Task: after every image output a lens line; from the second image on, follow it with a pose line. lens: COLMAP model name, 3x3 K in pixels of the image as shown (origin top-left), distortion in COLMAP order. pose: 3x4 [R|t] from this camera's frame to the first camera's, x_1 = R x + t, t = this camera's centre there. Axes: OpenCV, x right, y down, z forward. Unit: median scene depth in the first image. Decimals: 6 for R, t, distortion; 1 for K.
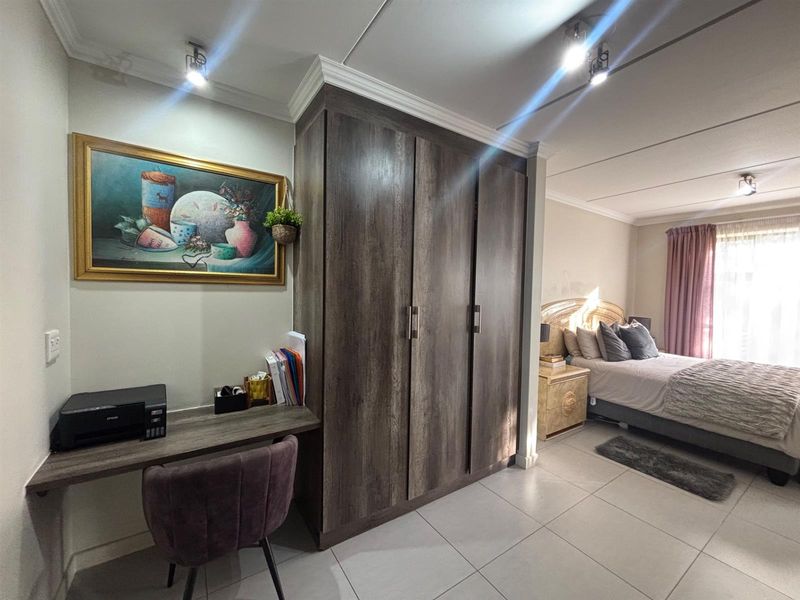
lens RADIAL K [[322.0, 0, 399.6], [0, 322.0, 299.2], [0, 0, 1]] dist [0.002214, 0.000072]
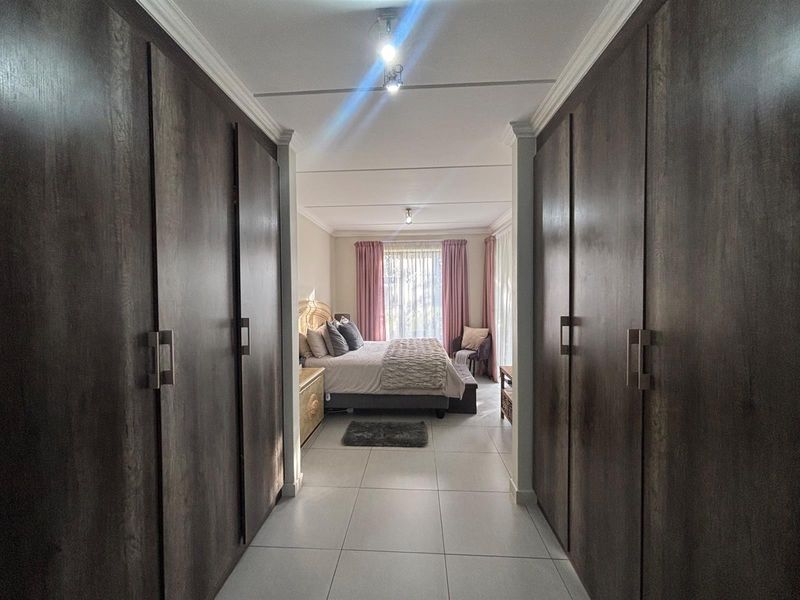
lens RADIAL K [[320.8, 0, 398.6], [0, 320.8, 297.8], [0, 0, 1]] dist [-0.000517, -0.000351]
pose [[0.602227, -0.041133, 0.797265, -0.117196], [0.048584, 0.998709, 0.014827, -0.018635], [-0.796845, 0.029805, 0.603448, 0.219463]]
